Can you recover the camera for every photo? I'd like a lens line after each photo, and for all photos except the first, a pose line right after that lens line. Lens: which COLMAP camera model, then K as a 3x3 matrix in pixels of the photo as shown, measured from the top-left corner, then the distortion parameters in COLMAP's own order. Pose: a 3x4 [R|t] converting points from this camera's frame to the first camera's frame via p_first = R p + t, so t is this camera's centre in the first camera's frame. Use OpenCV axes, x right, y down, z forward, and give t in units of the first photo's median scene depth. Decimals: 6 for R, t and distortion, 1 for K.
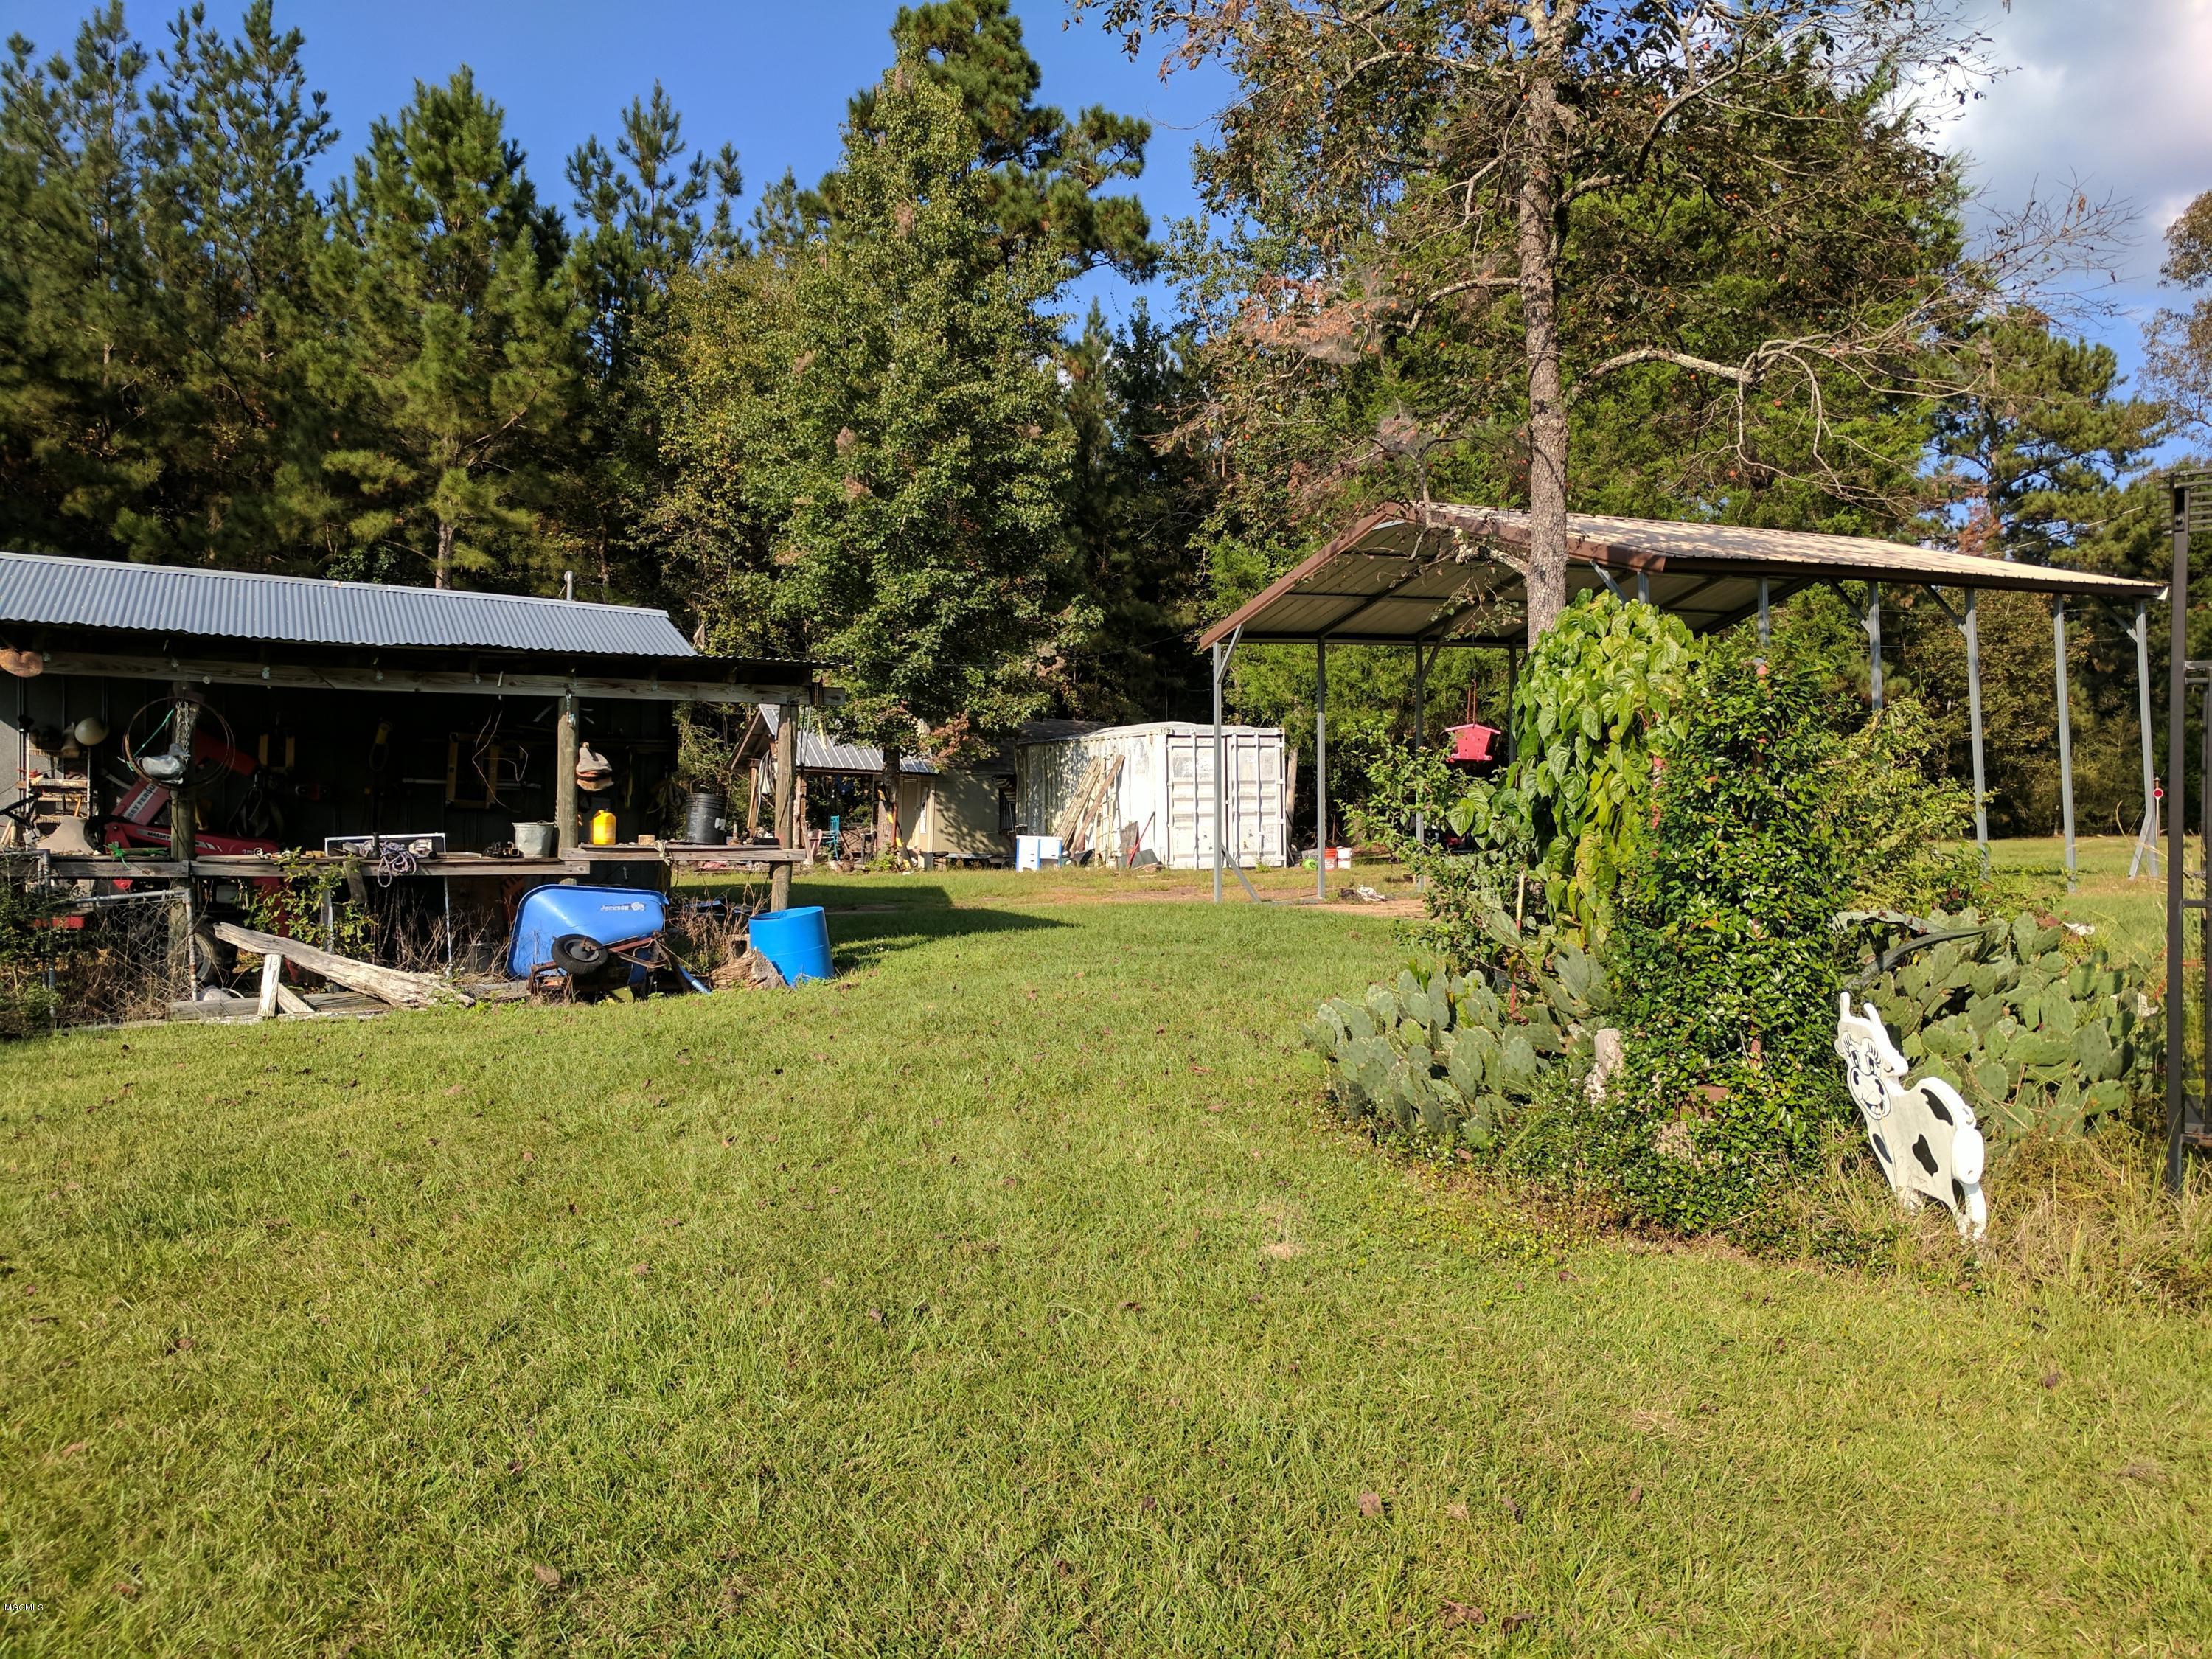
lens RADIAL K [[1679.8, 0, 1106.0], [0, 1679.8, 829.5], [0, 0, 1]] dist [-0.013776, 0.045124]
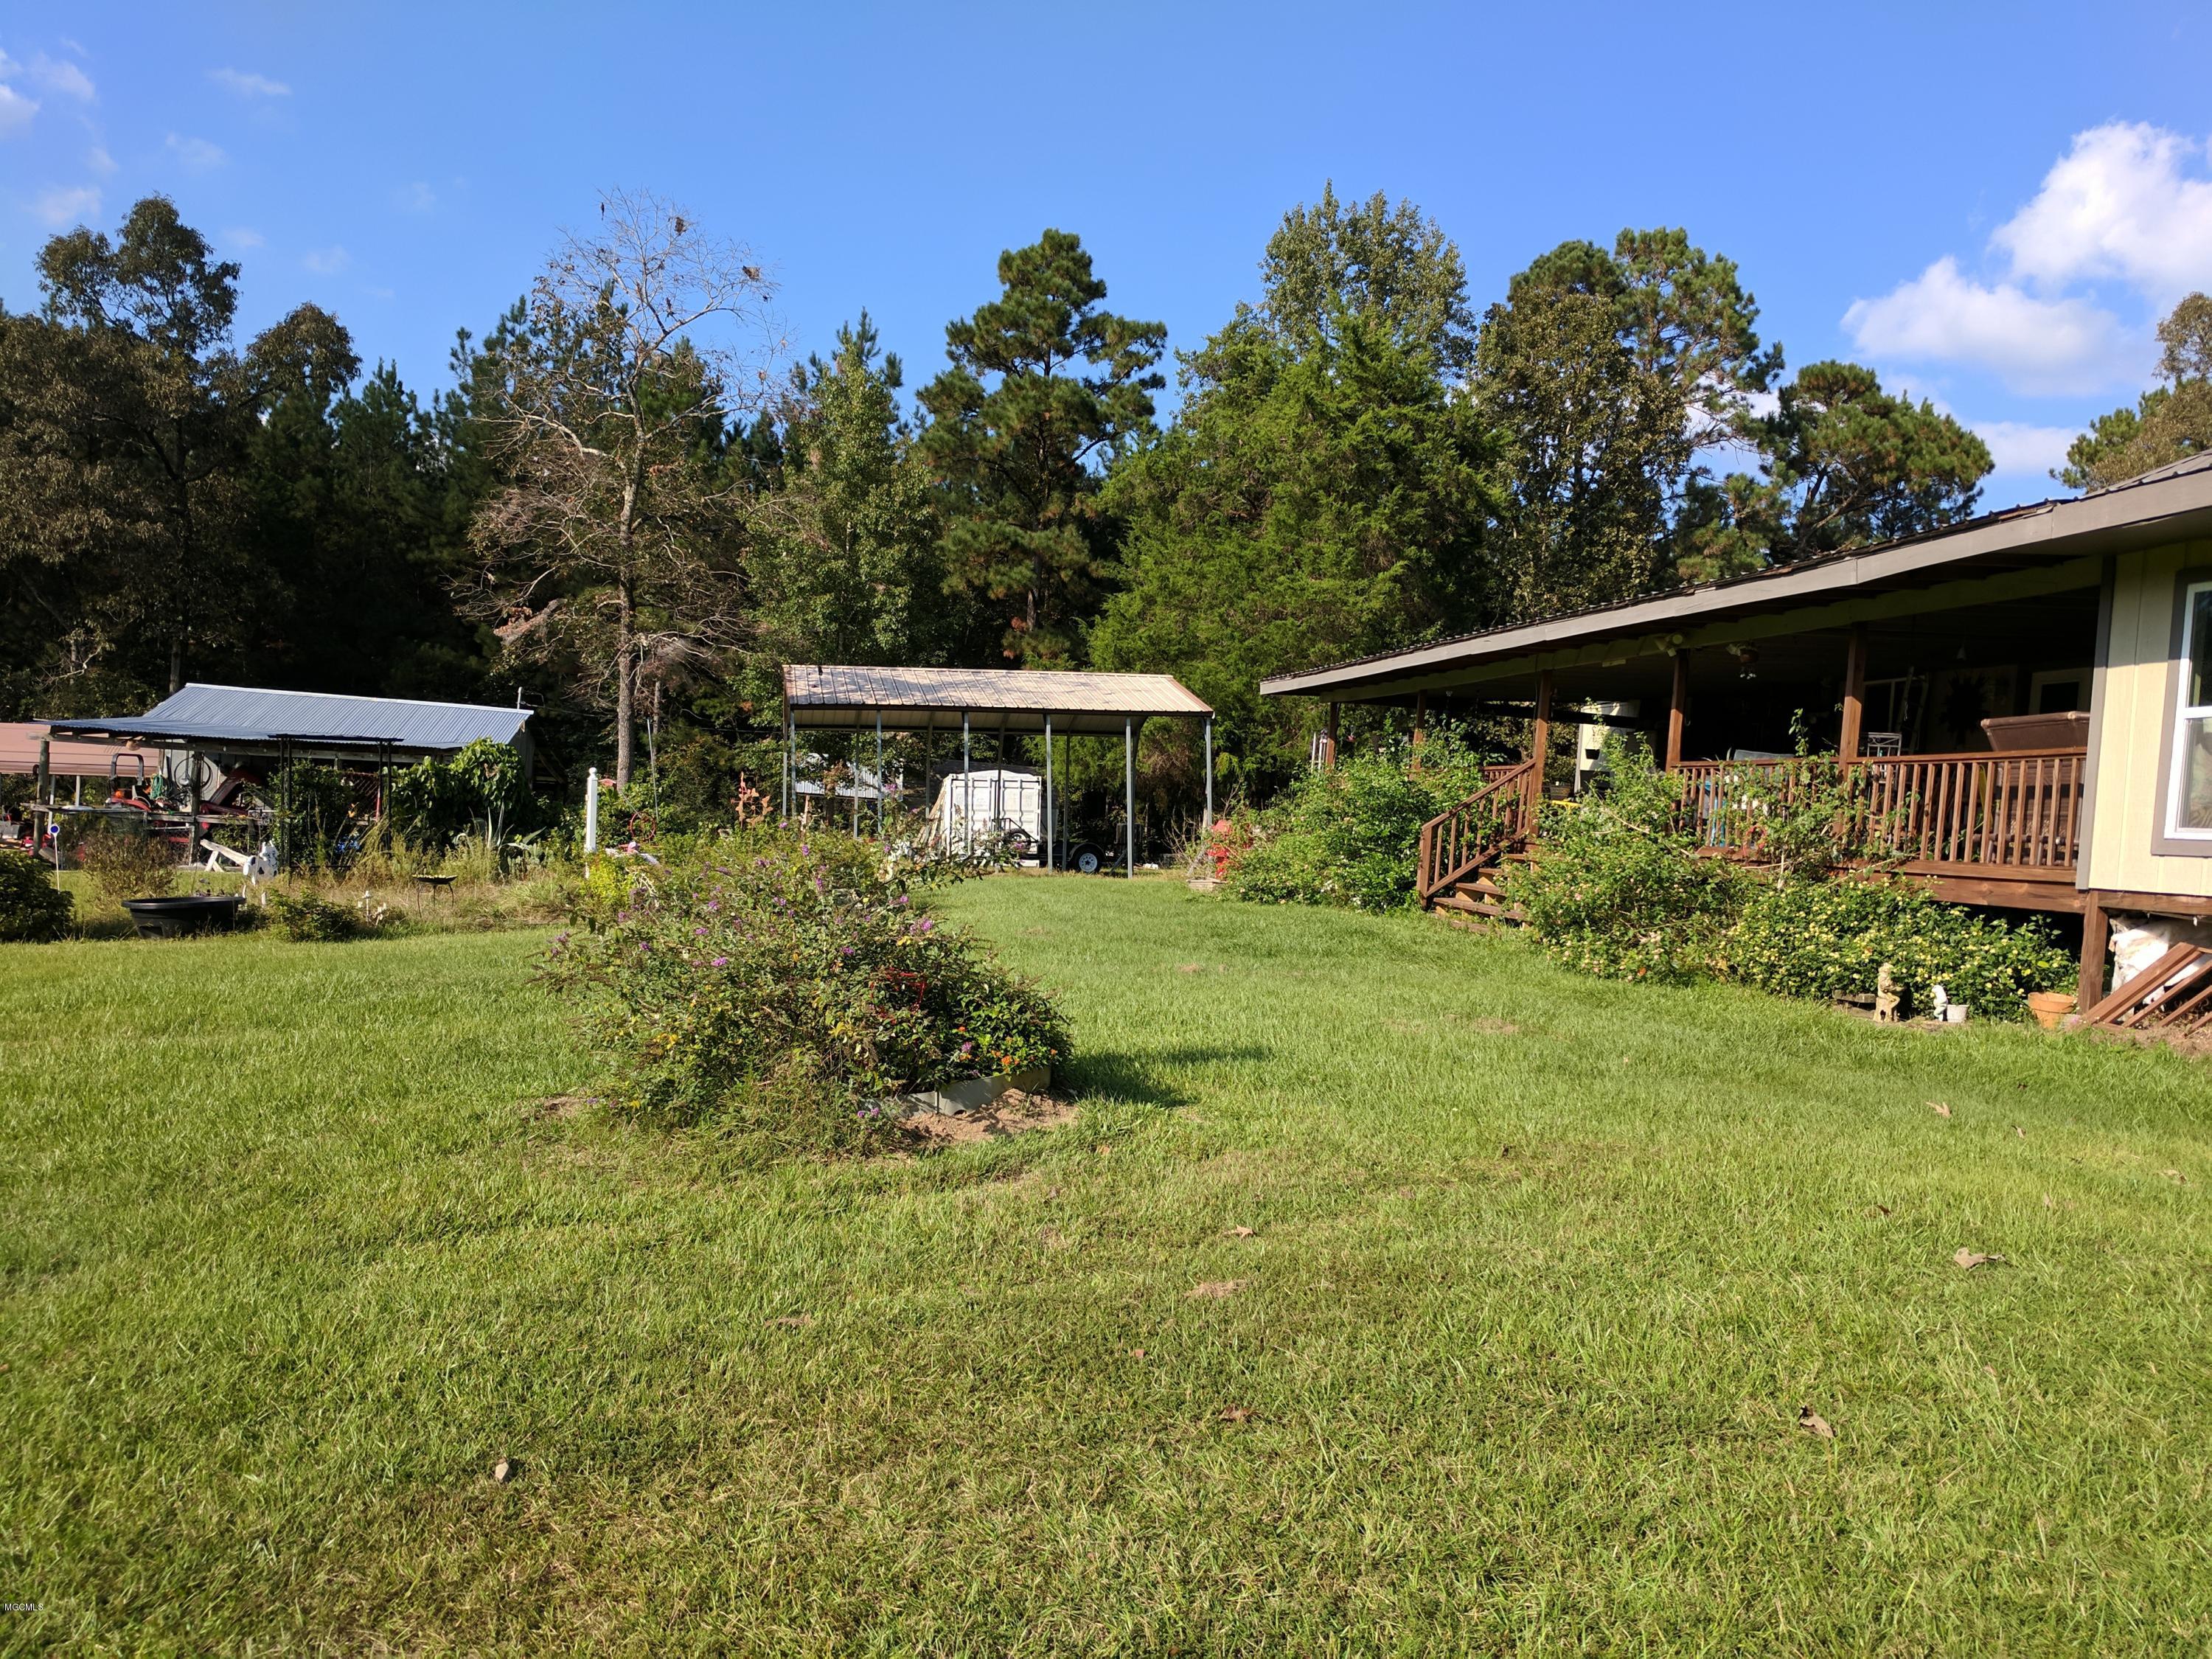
lens RADIAL K [[1679.9, 0, 1106.0], [0, 1679.9, 829.5], [0, 0, 1]] dist [0.007732, 0.005304]
pose [[0.944940, 0.035552, -0.325306, 0.539241], [-0.042518, 0.998993, -0.014326, 0.005033], [0.324469, 0.027369, 0.945500, -0.345717]]
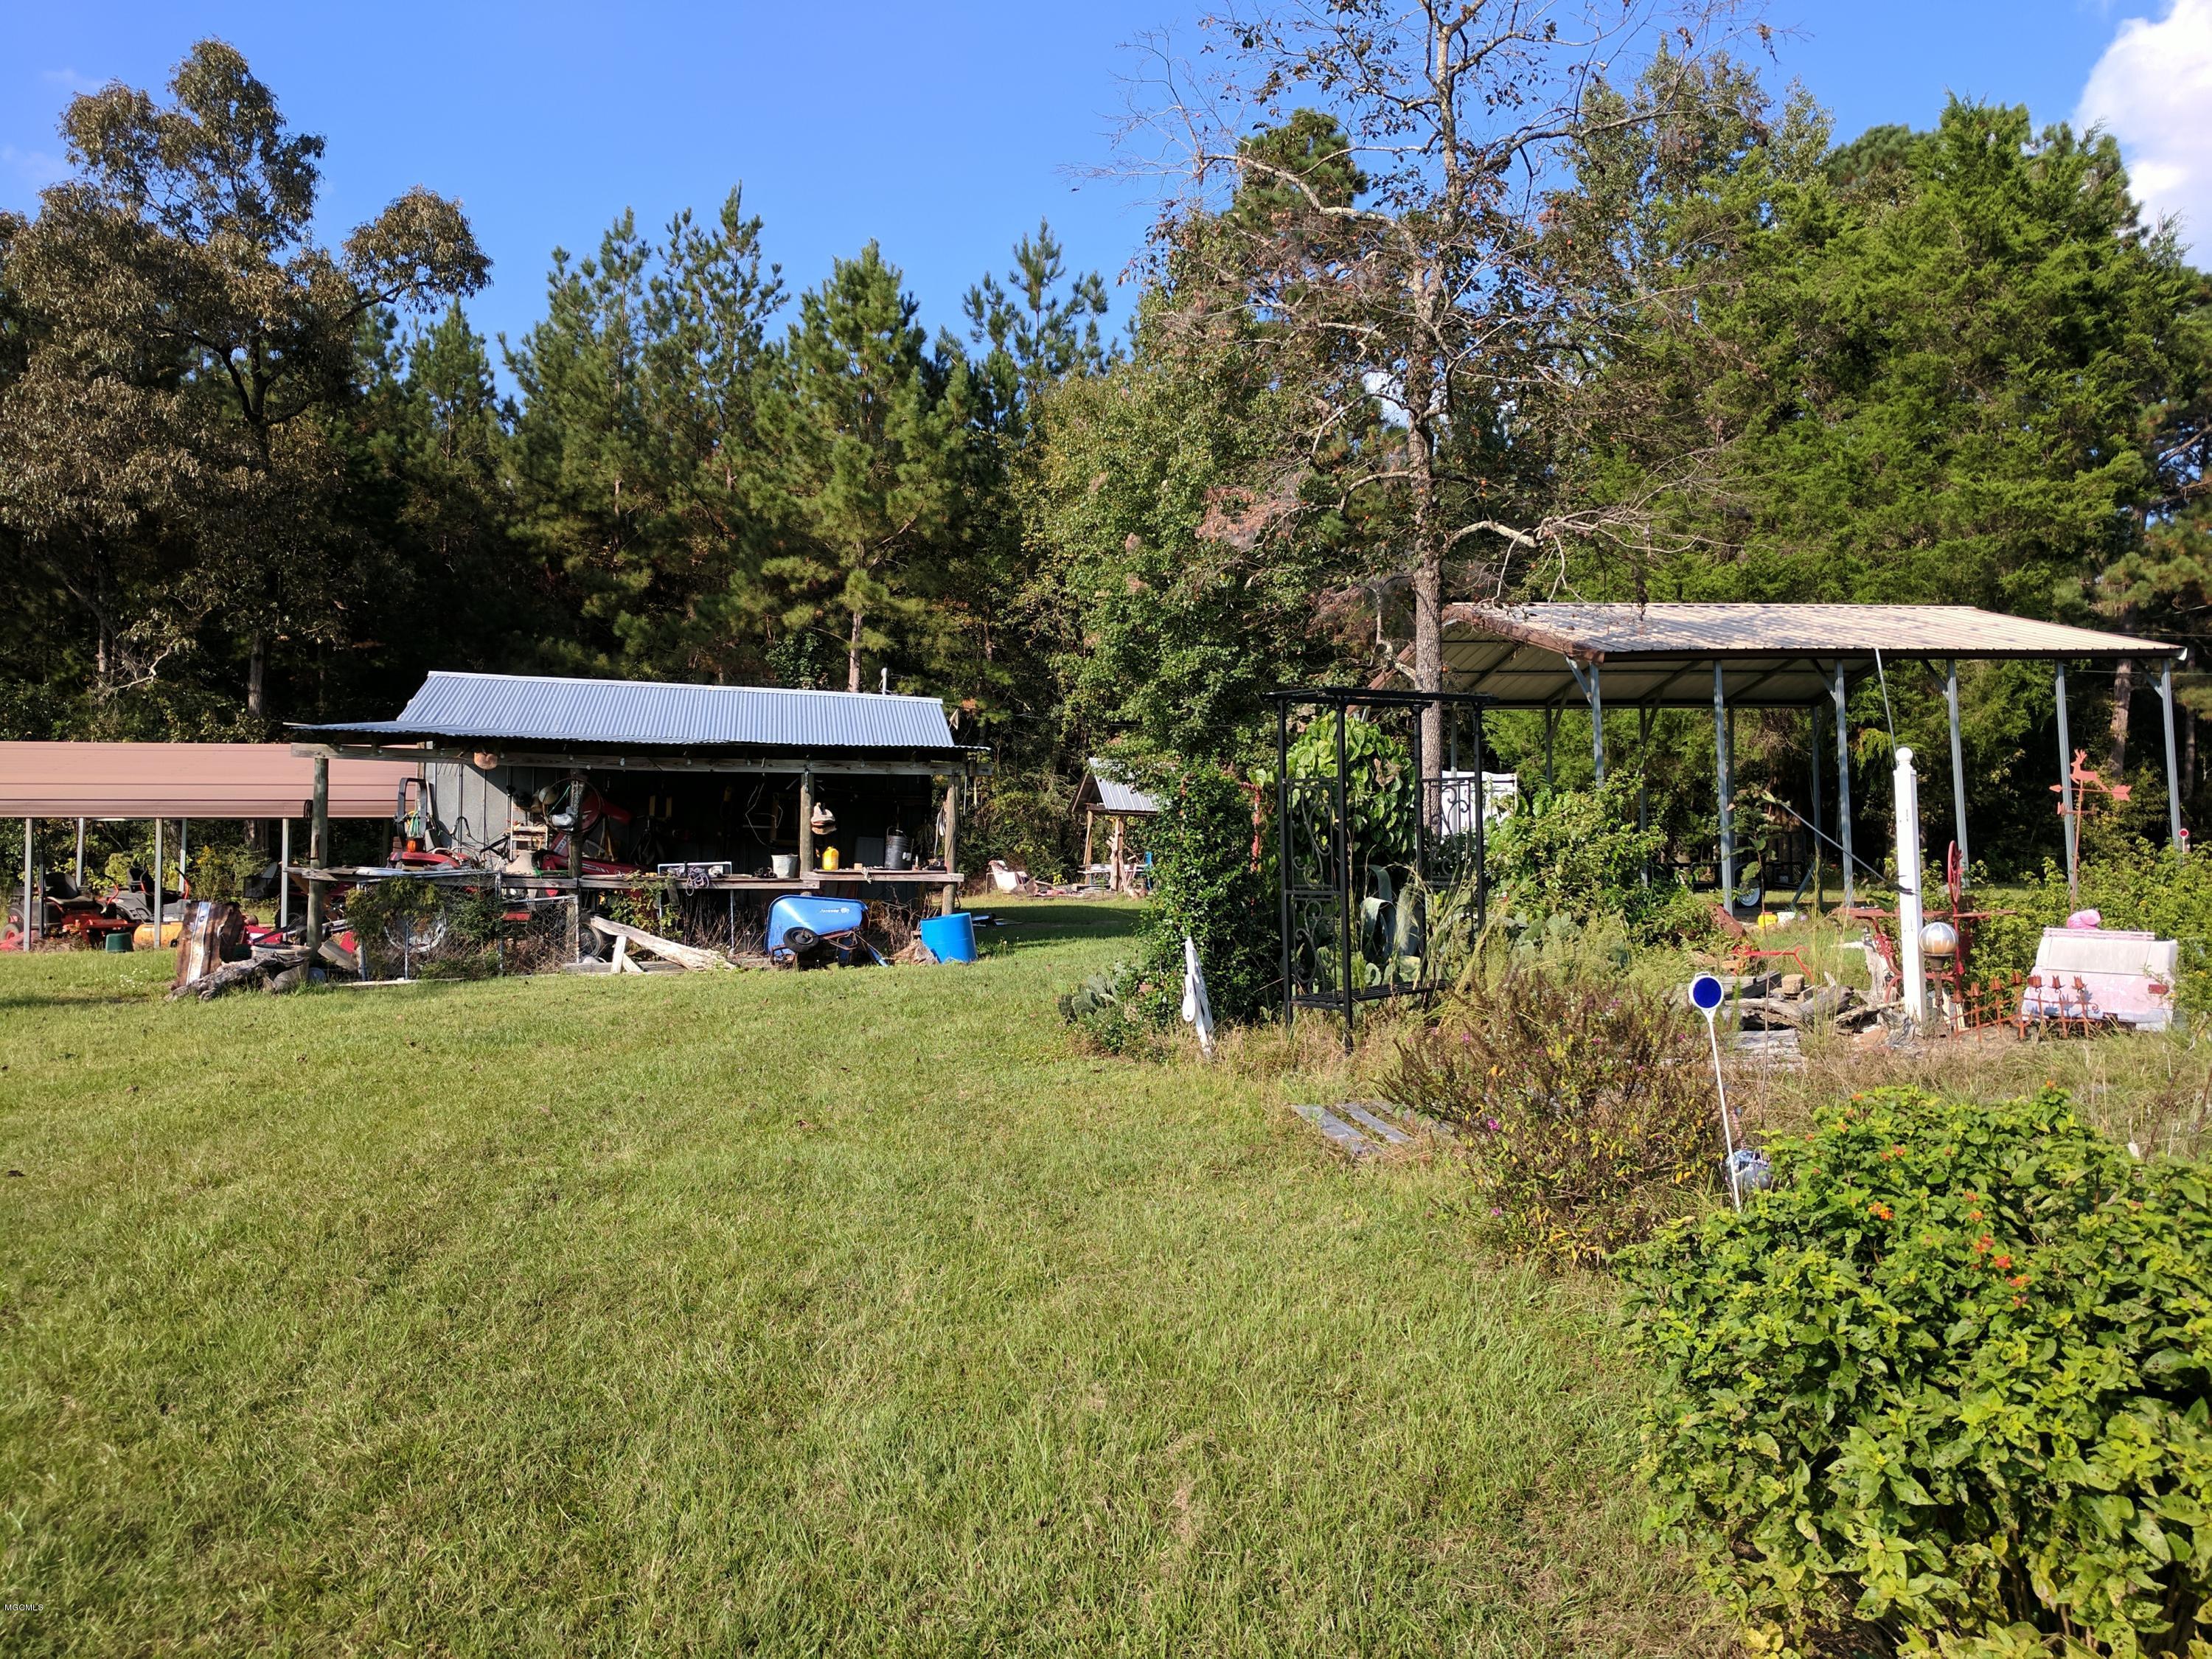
lens RADIAL K [[1679.9, 0, 1106.0], [0, 1679.9, 829.5], [0, 0, 1]] dist [0.007732, 0.005304]
pose [[0.962951, -0.002504, -0.269664, 0.117352], [-0.003380, 0.999766, -0.021354, 0.001383], [0.269654, 0.021475, 0.962718, -0.131747]]
